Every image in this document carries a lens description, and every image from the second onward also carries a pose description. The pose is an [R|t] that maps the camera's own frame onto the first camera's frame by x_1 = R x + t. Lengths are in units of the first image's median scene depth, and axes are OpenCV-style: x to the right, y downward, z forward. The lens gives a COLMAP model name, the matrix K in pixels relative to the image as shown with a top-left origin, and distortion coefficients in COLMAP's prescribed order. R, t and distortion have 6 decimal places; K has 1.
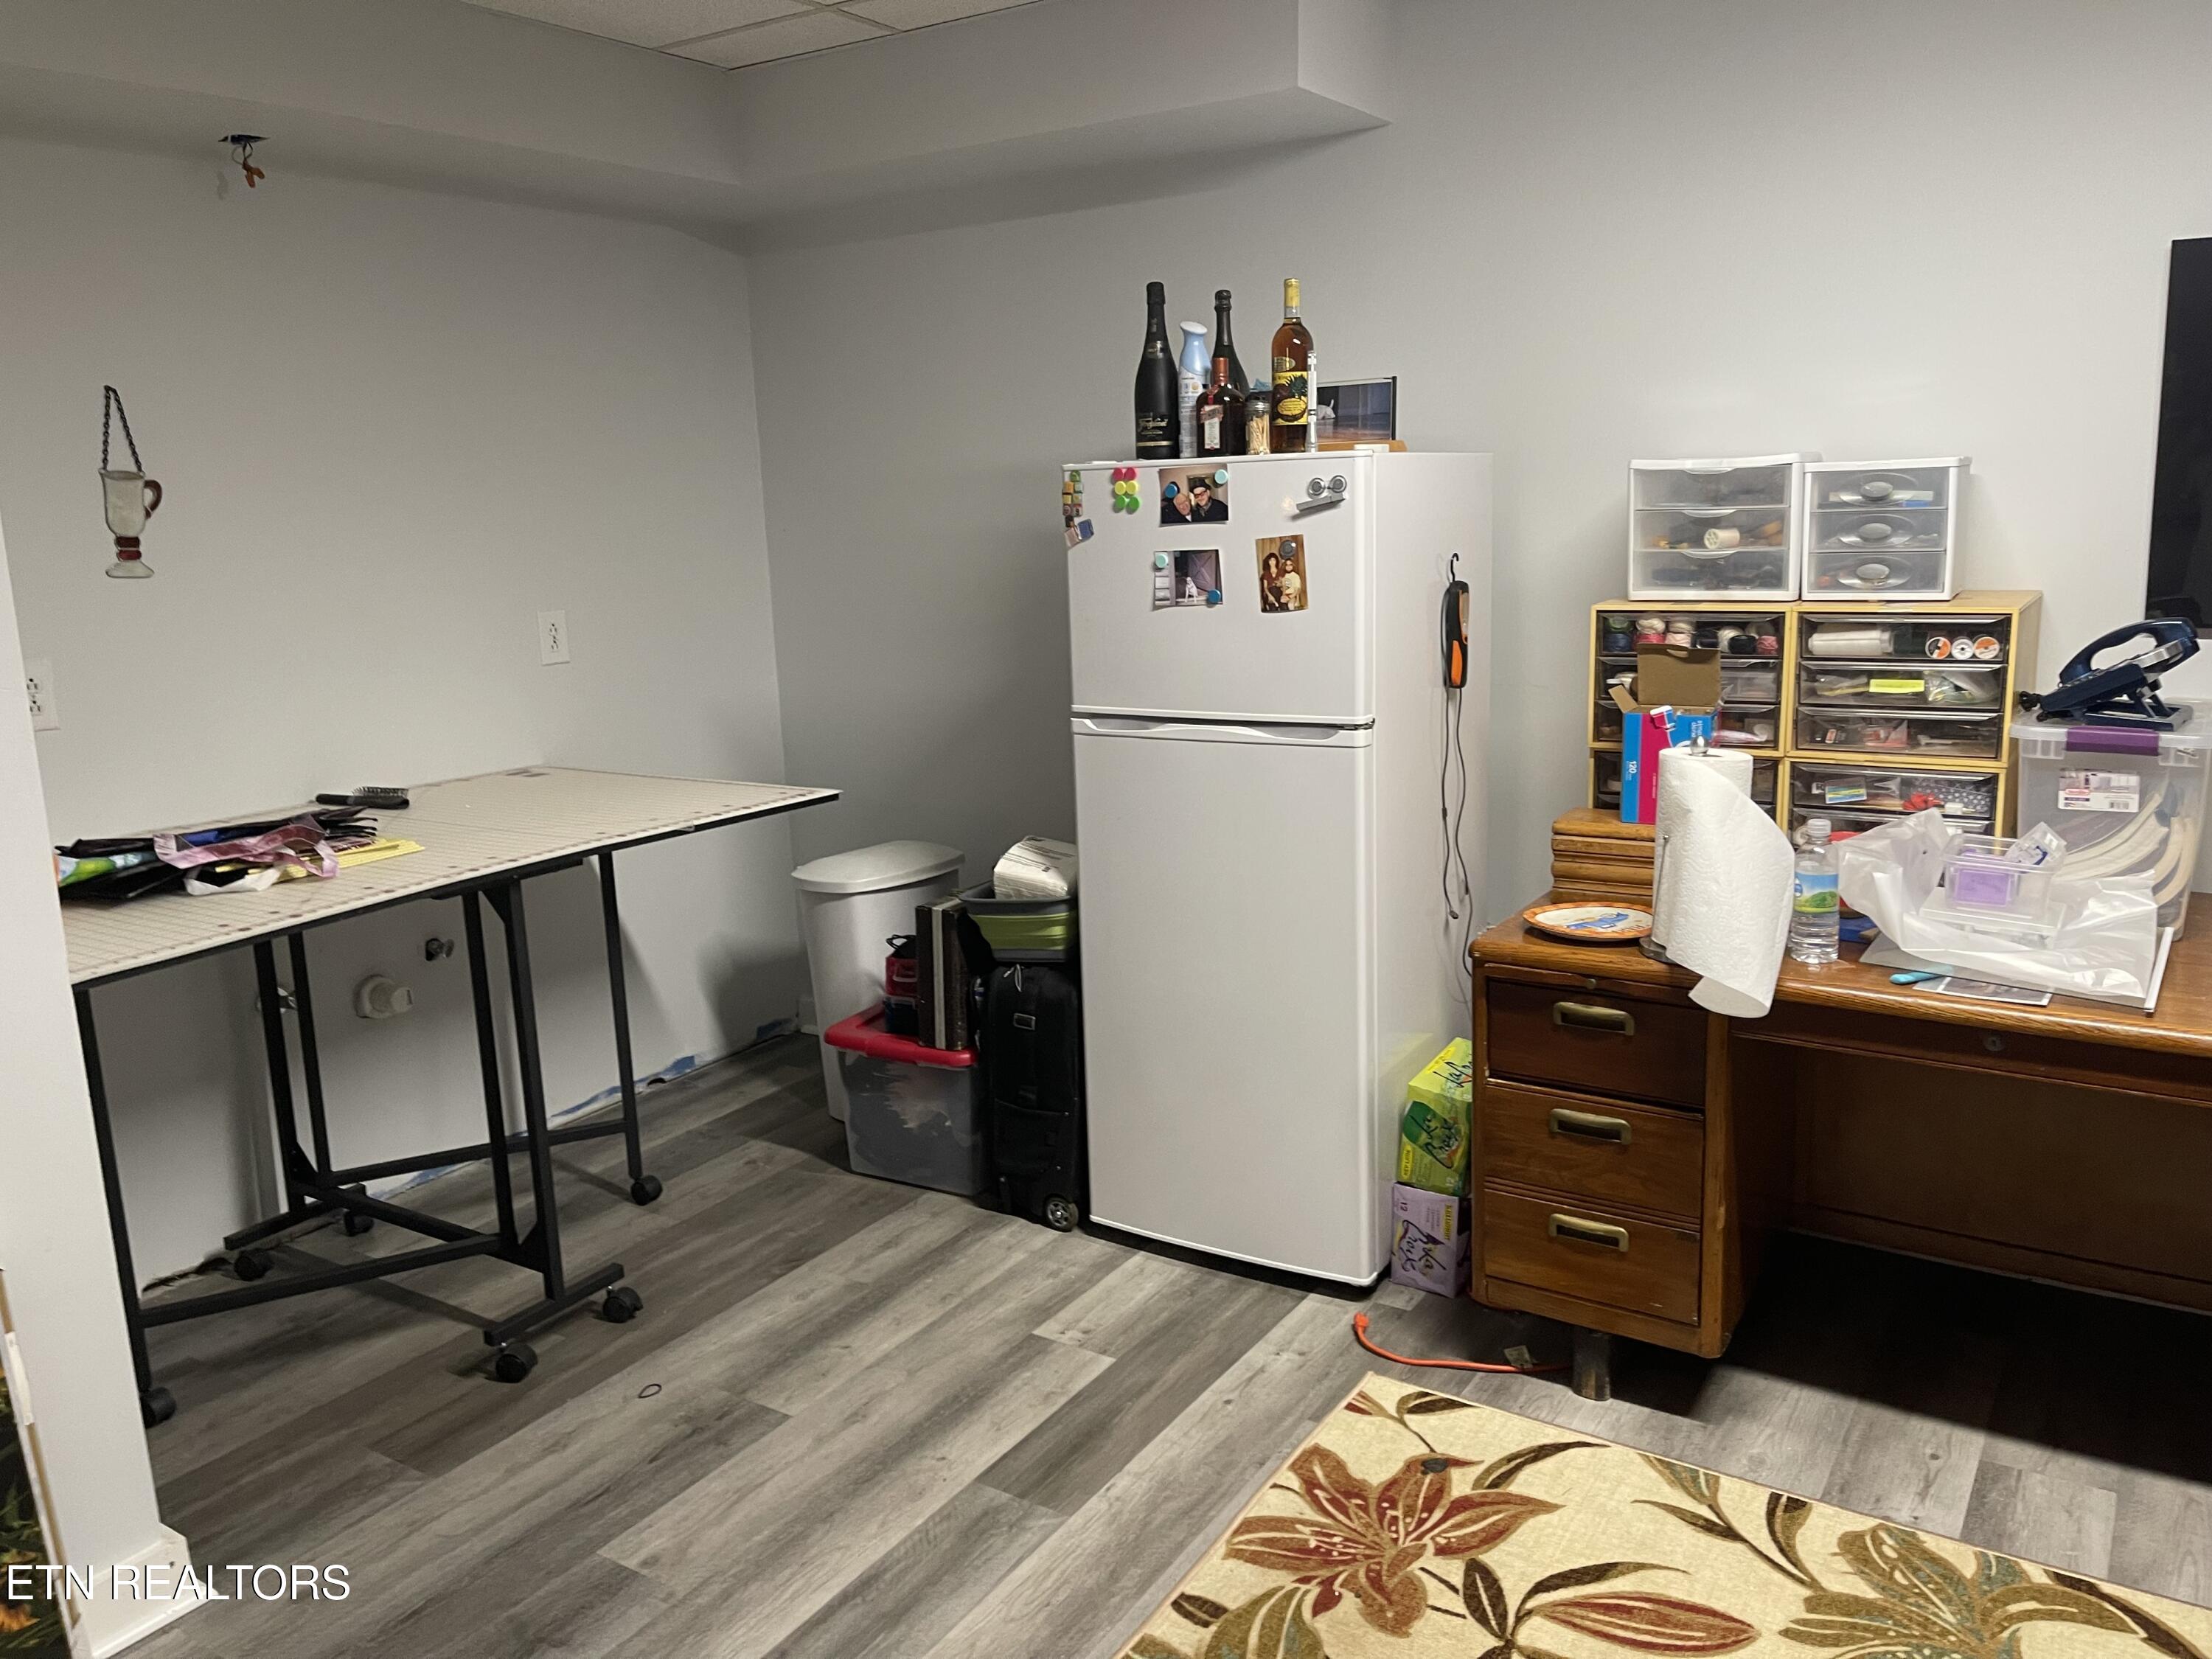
lens RADIAL K [[1656.2, 0, 1107.0], [0, 1656.2, 821.6], [0, 0, 1]] dist [0.045576, -0.051215]
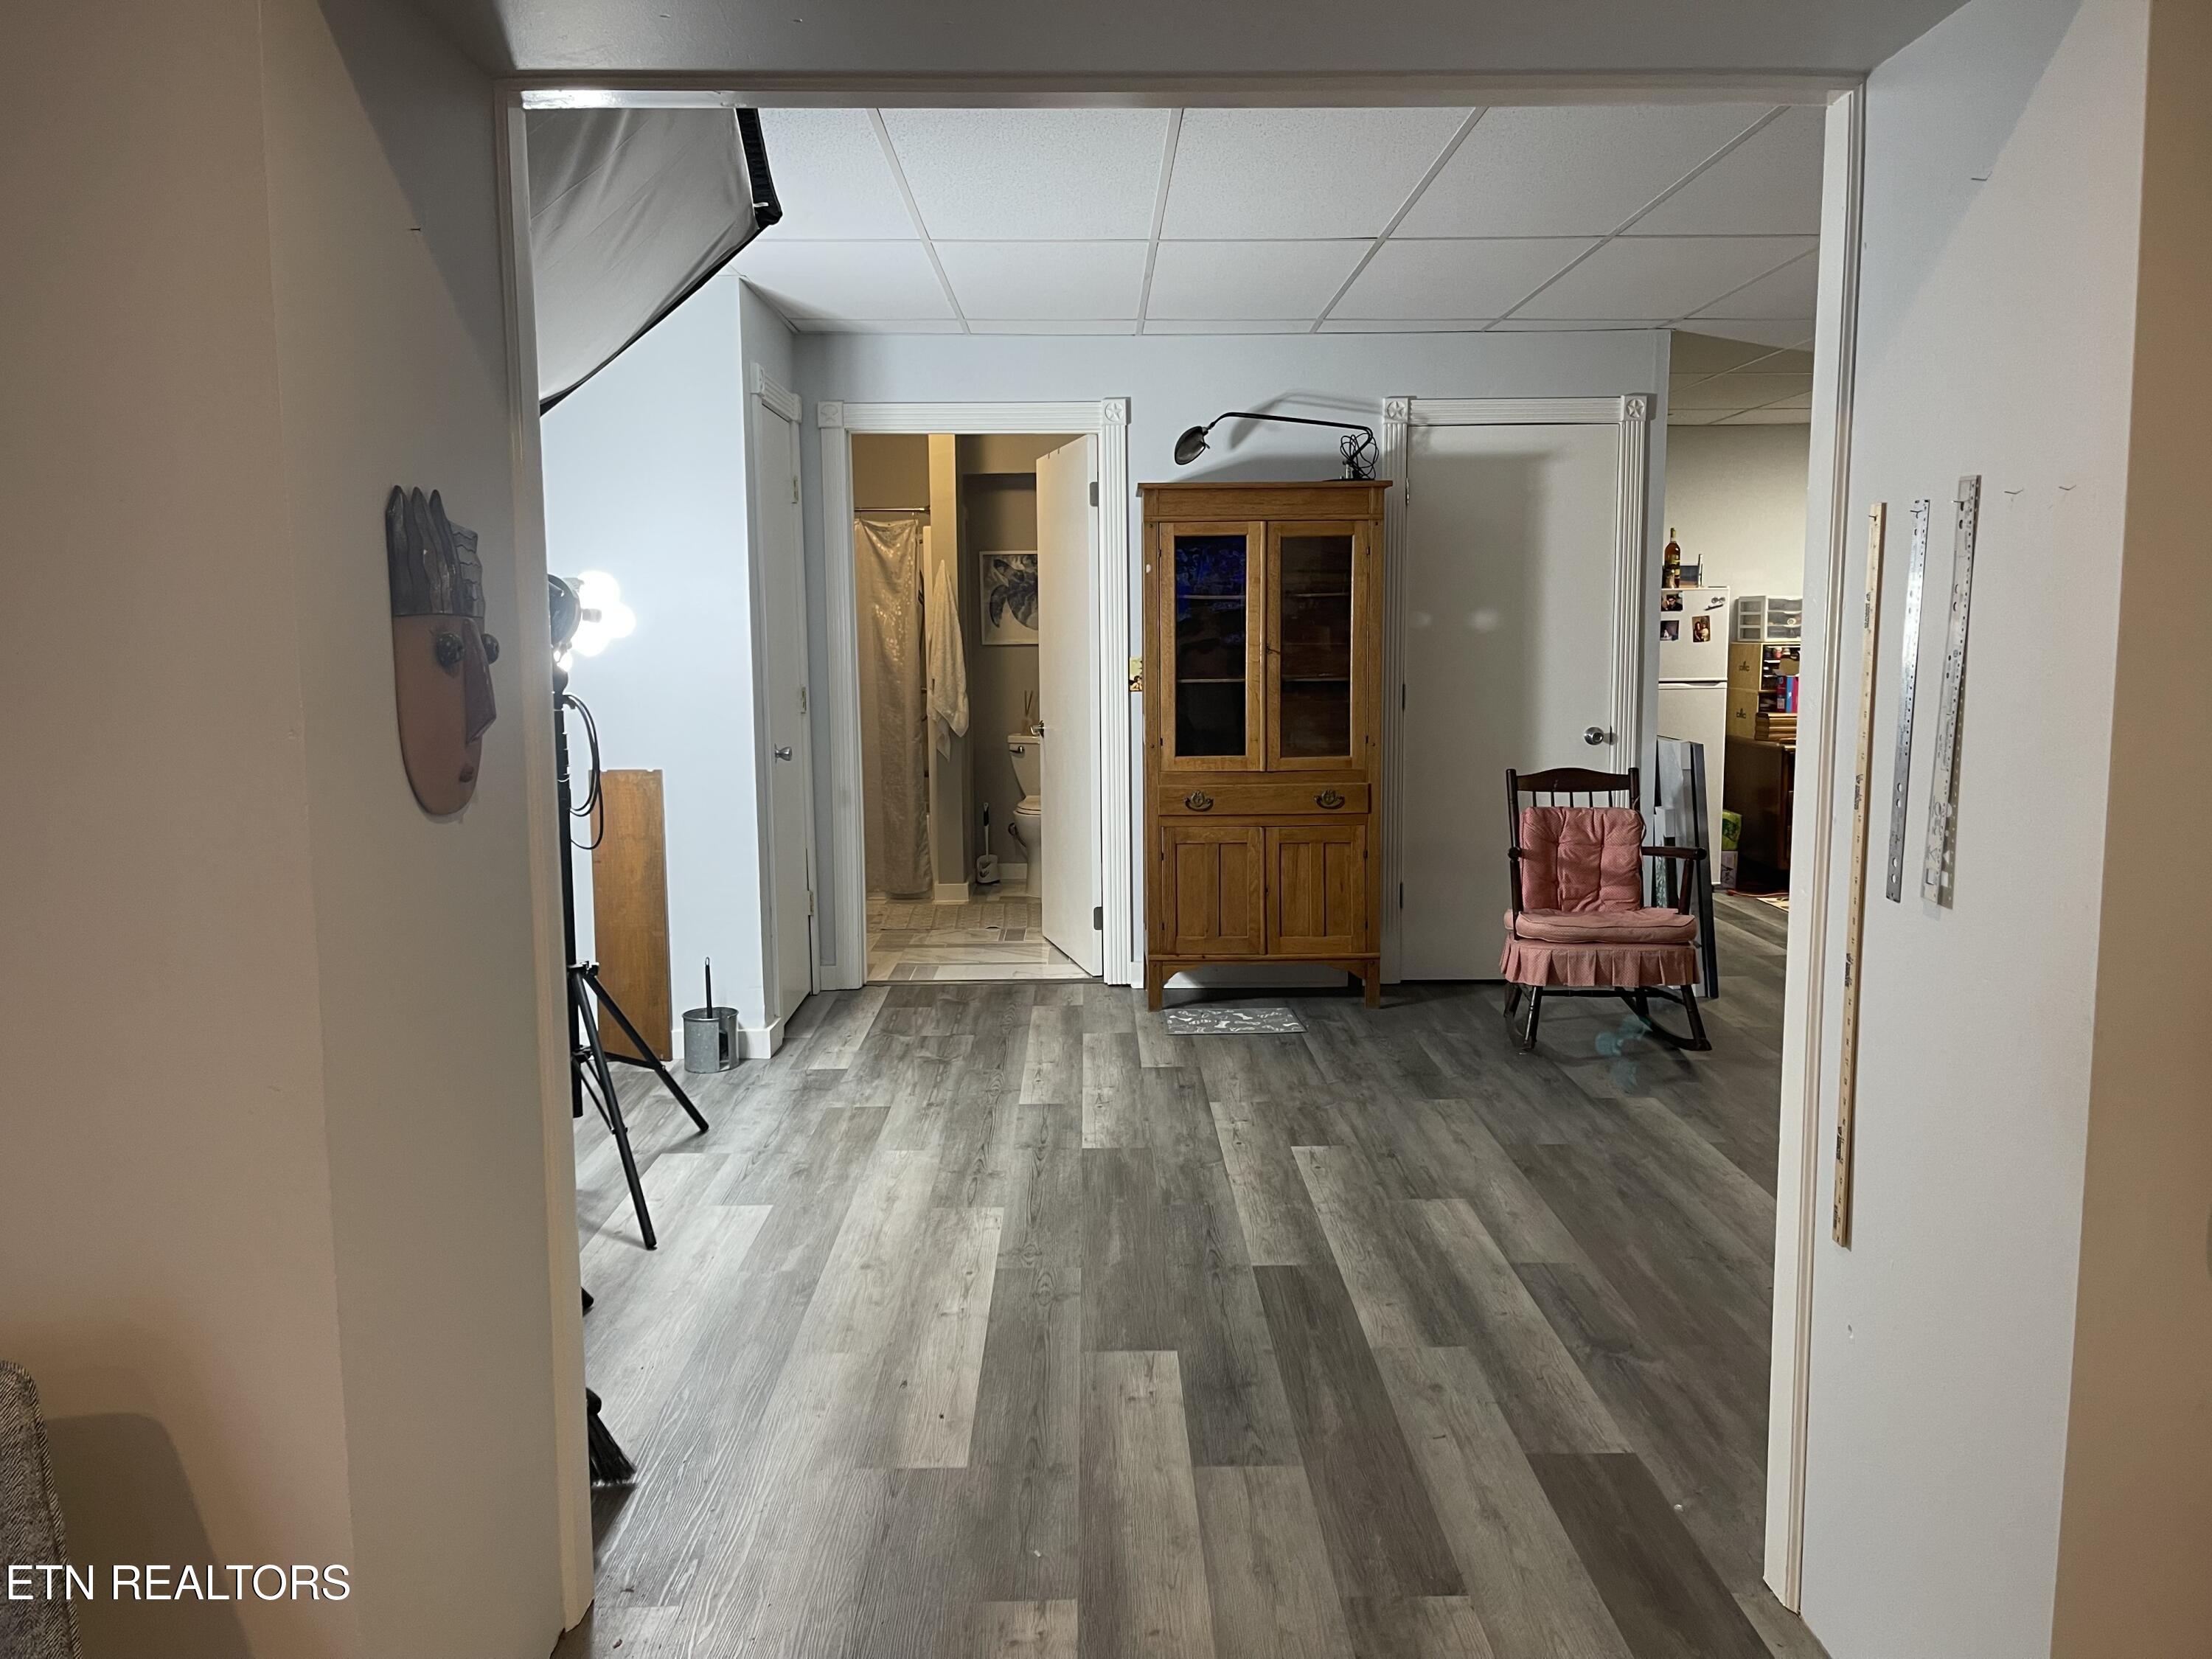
lens RADIAL K [[1656.2, 0, 1104.7], [0, 1656.2, 822.1], [0, 0, 1]] dist [0.045576, -0.051215]
pose [[0.835978, -0.034936, 0.547650, -2.507799], [0.085757, 0.994027, -0.067494, 0.310695], [-0.542021, 0.103388, 0.833981, -0.876366]]
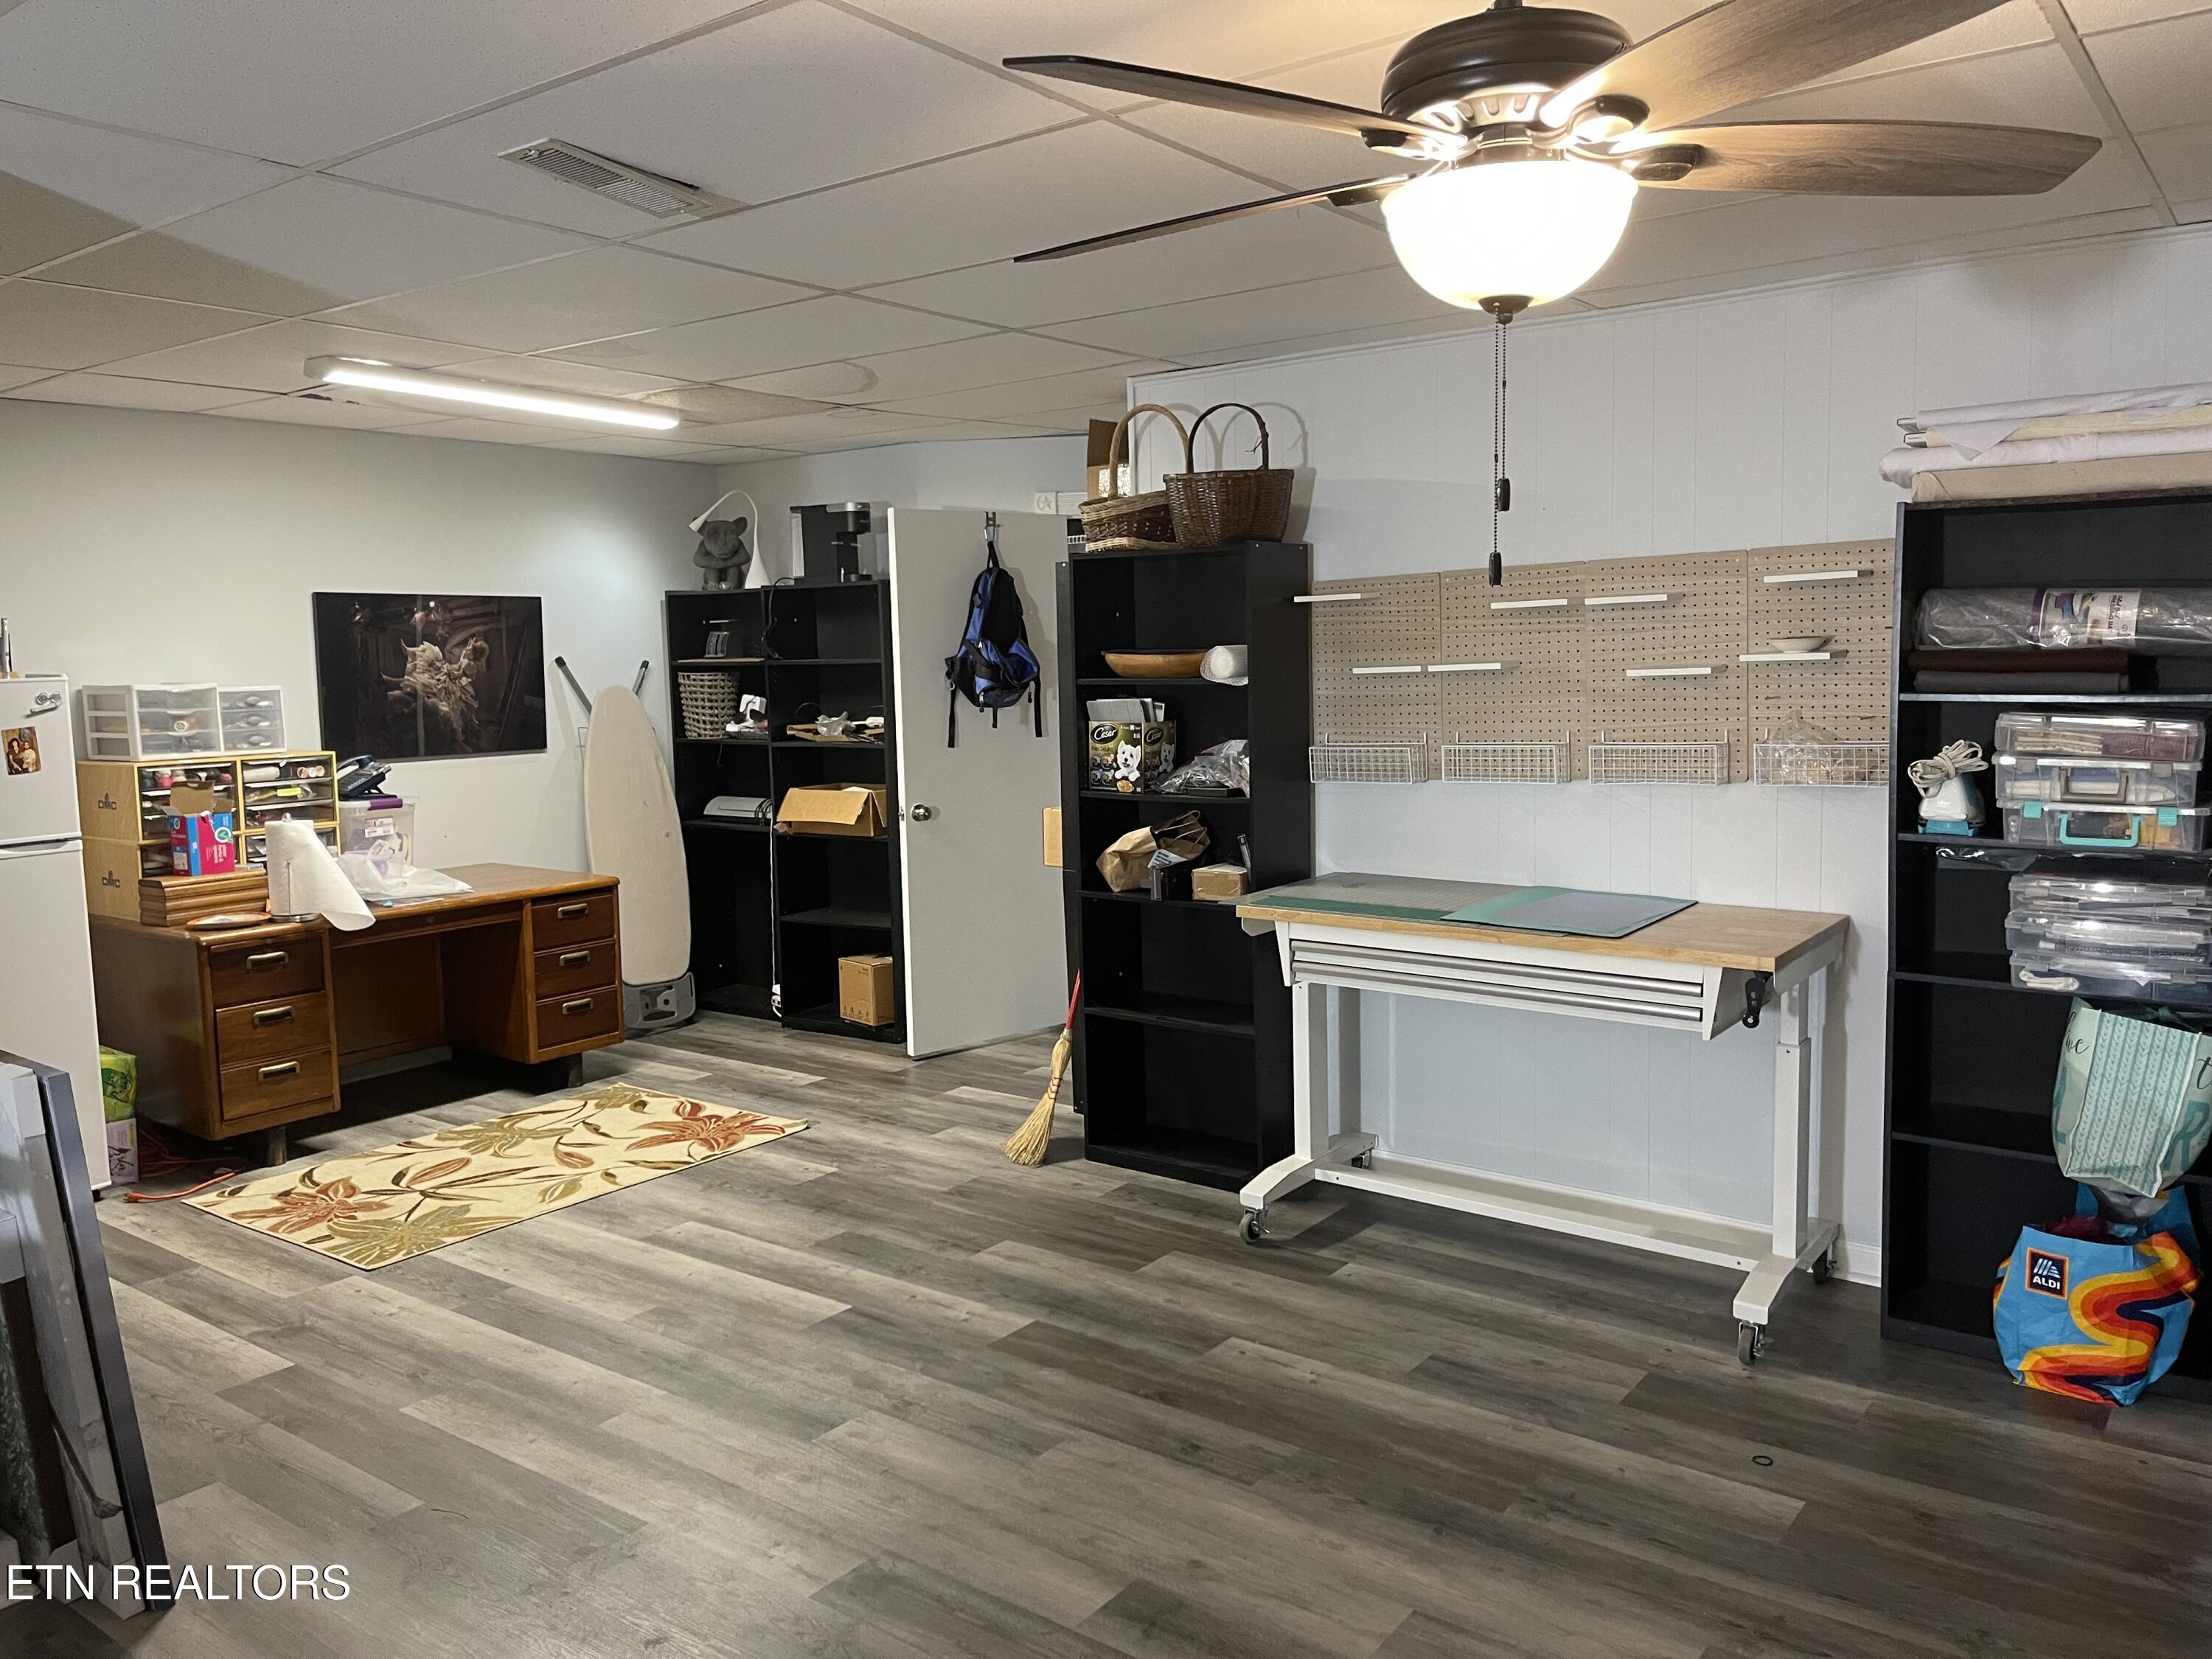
lens RADIAL K [[1656.2, 0, 1096.4], [0, 1656.2, 811.3], [0, 0, 1]] dist [0.045576, -0.051215]
pose [[0.072955, -0.066402, 0.995122, -1.532131], [0.211507, 0.976116, 0.049628, 0.052920], [-0.974650, 0.206855, 0.085257, -0.162145]]
